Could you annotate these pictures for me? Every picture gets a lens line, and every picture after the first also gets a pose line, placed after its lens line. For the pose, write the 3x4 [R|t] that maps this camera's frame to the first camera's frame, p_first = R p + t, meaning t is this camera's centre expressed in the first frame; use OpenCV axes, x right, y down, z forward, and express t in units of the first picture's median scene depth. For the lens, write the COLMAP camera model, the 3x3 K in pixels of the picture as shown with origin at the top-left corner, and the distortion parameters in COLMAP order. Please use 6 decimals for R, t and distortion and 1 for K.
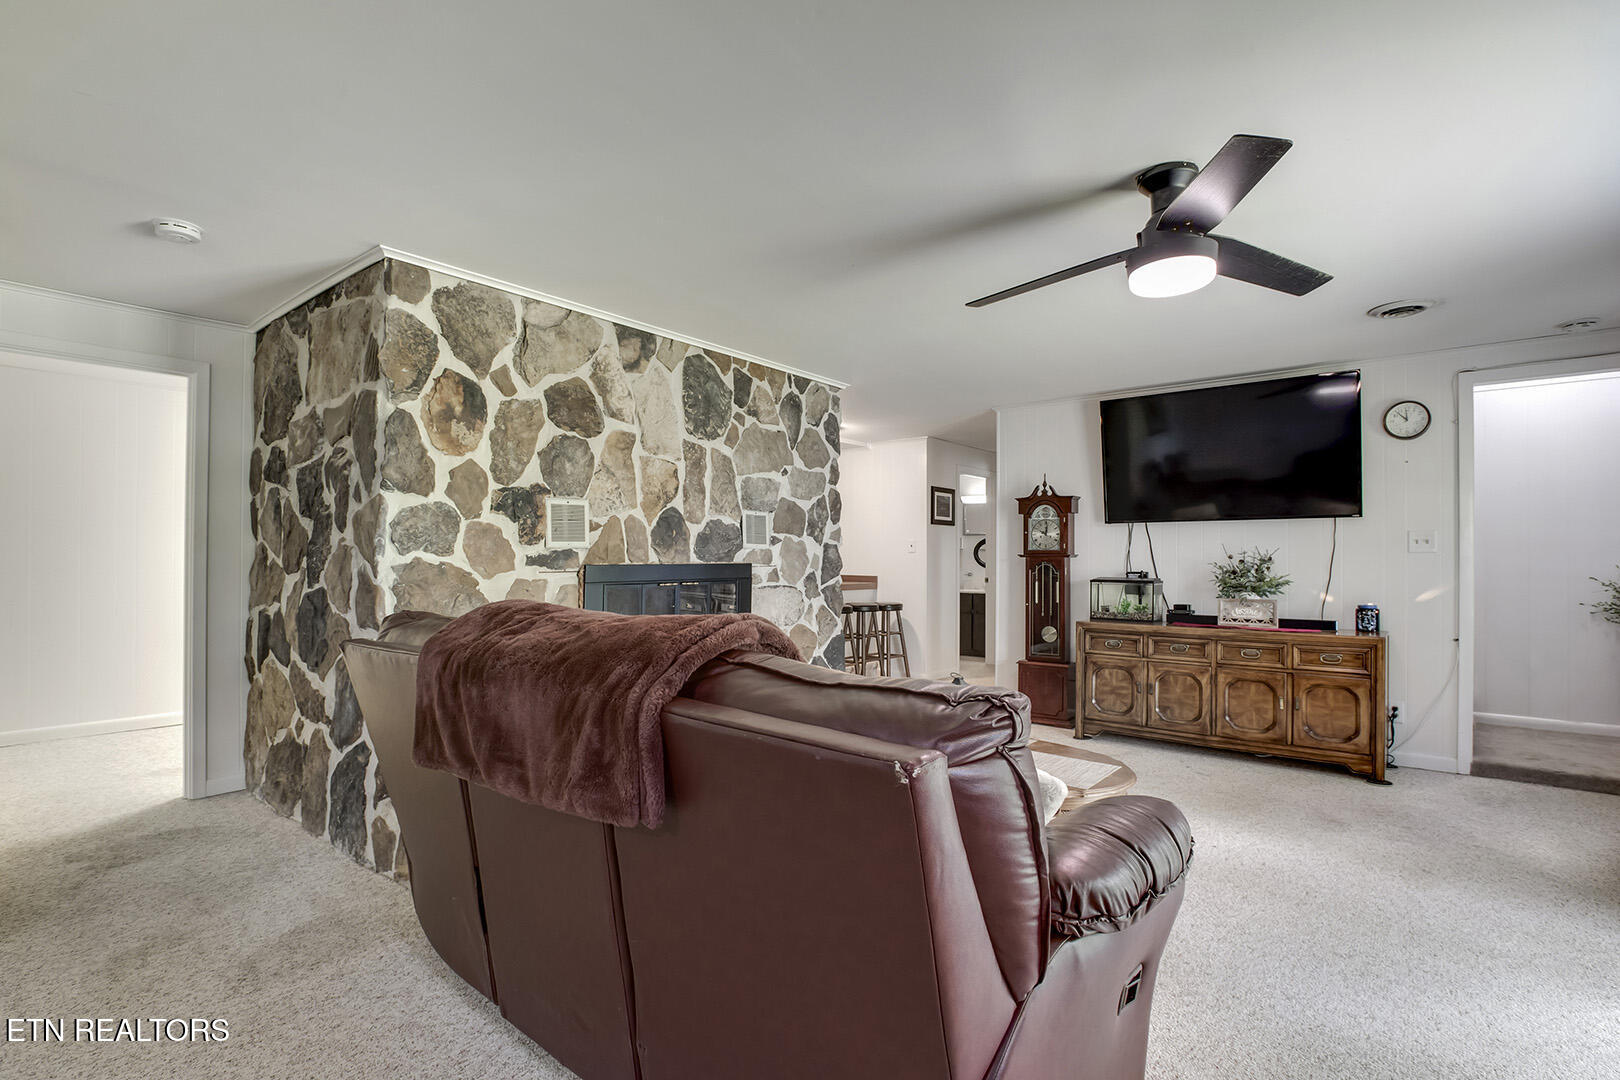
lens RADIAL K [[765.0, 0, 811.9], [0, 765.0, 552.8], [0, 0, 1]] dist [-0.022636, 0.002162]
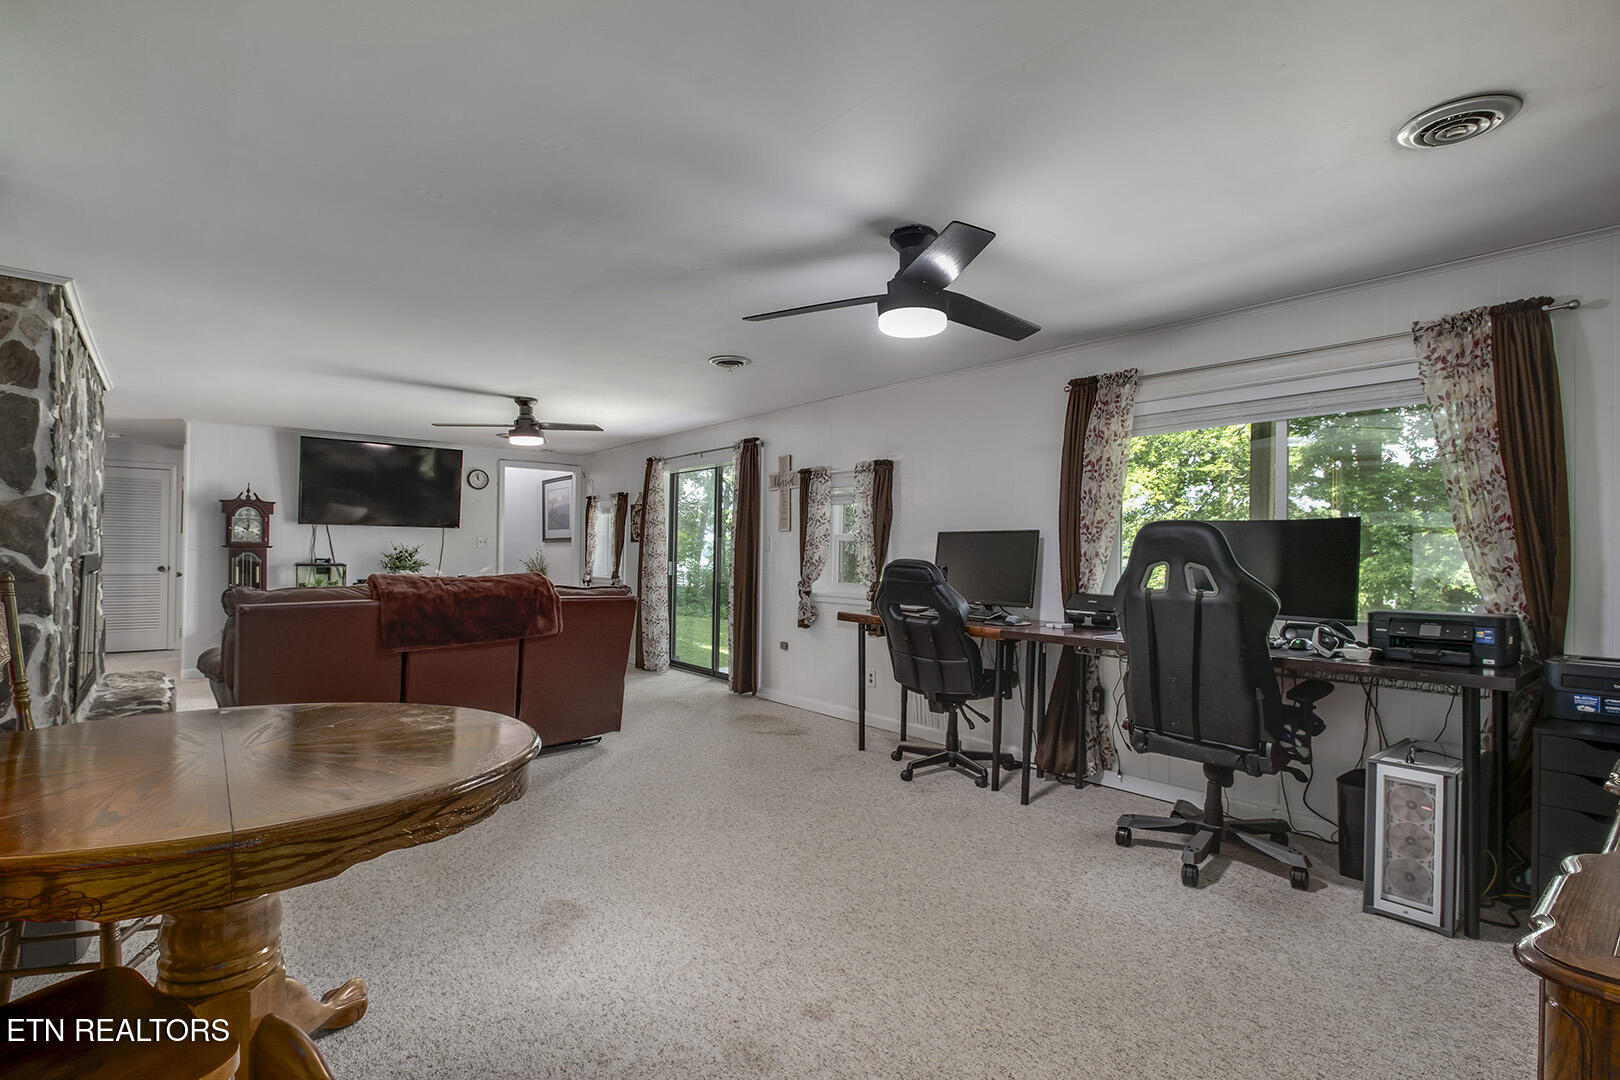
lens RADIAL K [[765.0, 0, 811.9], [0, 765.0, 552.8], [0, 0, 1]] dist [-0.022636, 0.002162]
pose [[0.180570, 0.002304, 0.983559, -1.043281], [-0.021234, 0.999773, 0.001557, -0.009868], [-0.983333, -0.021166, 0.180578, -0.227317]]
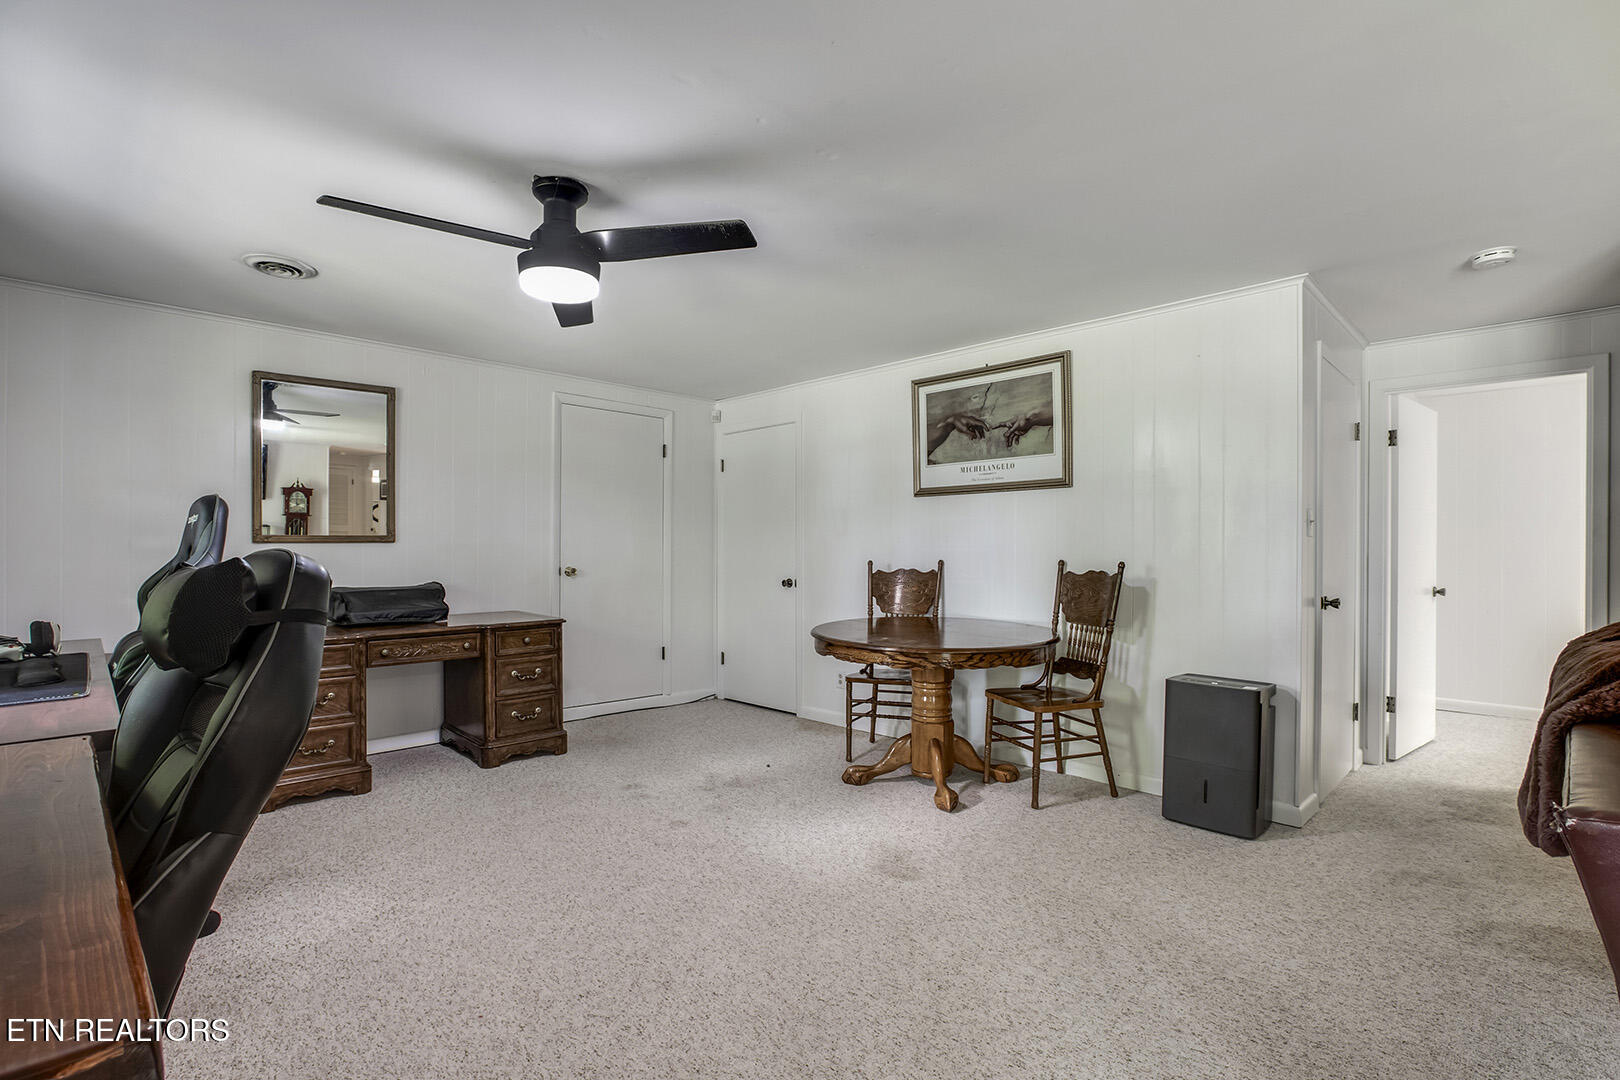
lens RADIAL K [[765.0, 0, 811.9], [0, 765.0, 552.8], [0, 0, 1]] dist [-0.022636, 0.002162]
pose [[-0.090487, 0.001418, -0.995897, 0.218916], [0.005222, 0.999986, 0.000949, -0.001166], [0.995884, -0.005115, -0.090493, 0.063284]]
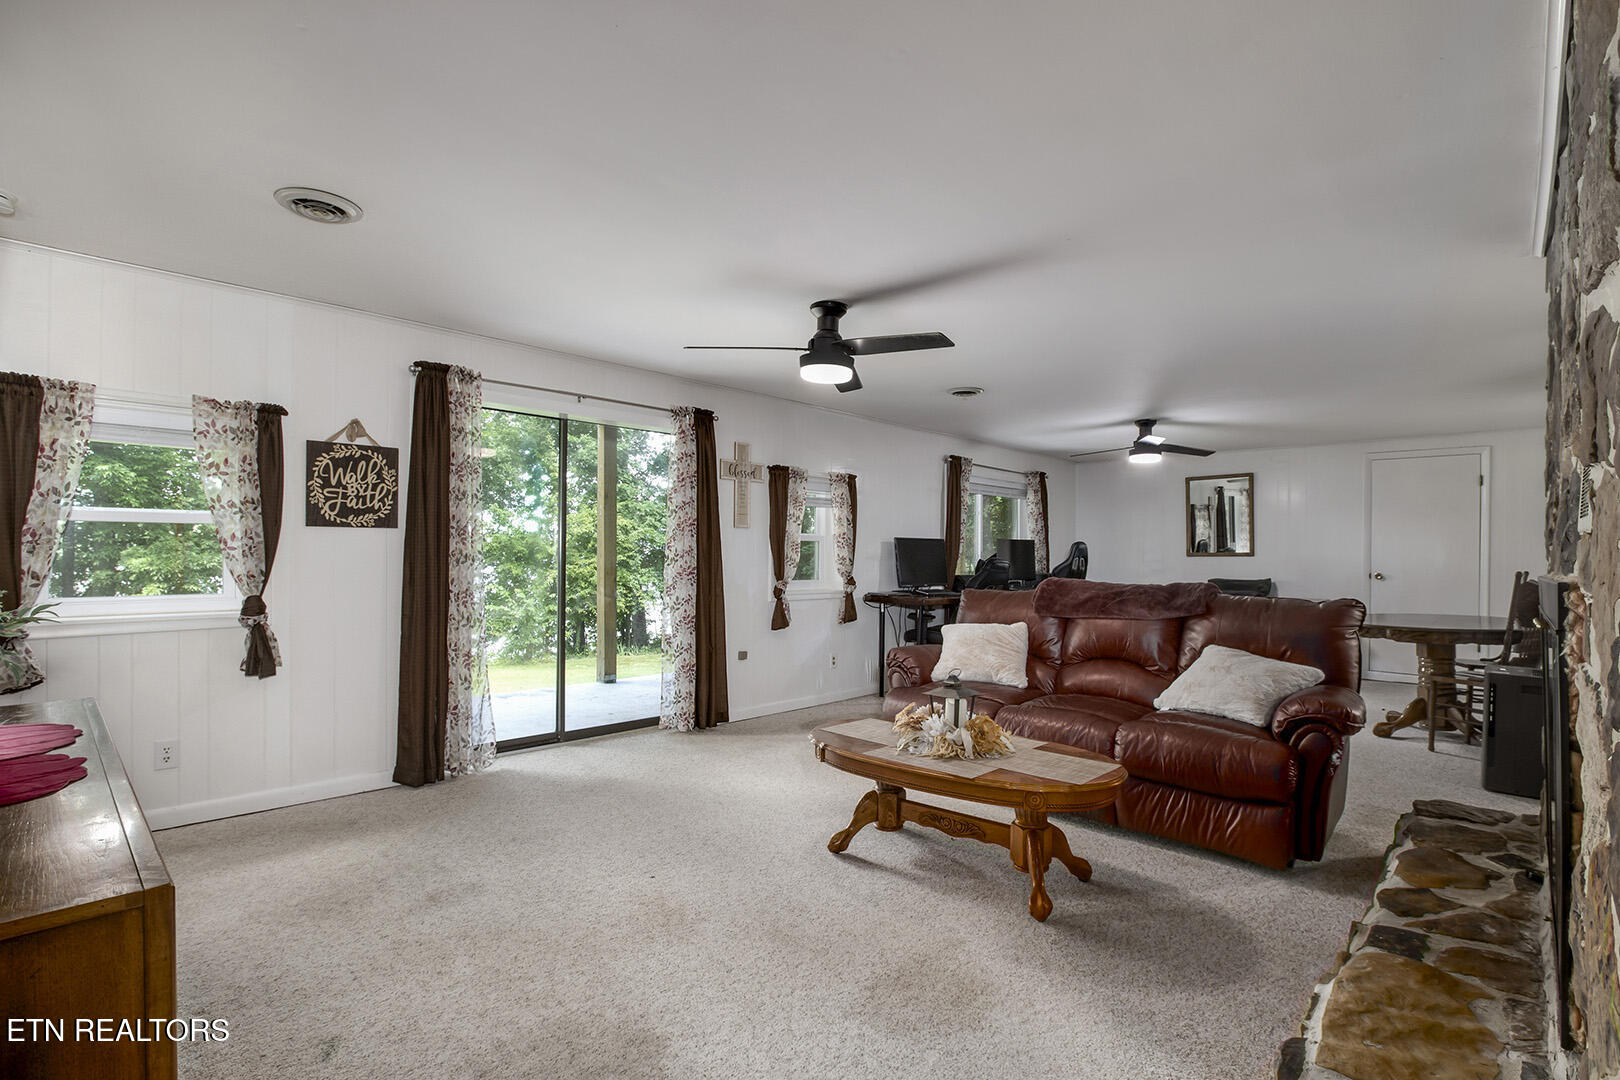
lens RADIAL K [[765.0, 0, 811.9], [0, 765.0, 552.8], [0, 0, 1]] dist [-0.022636, 0.002162]
pose [[-0.997583, -0.009756, 0.068793, 0.221250], [-0.010550, 0.999882, -0.011185, 0.008597], [-0.068676, -0.011884, -0.997568, 1.440253]]
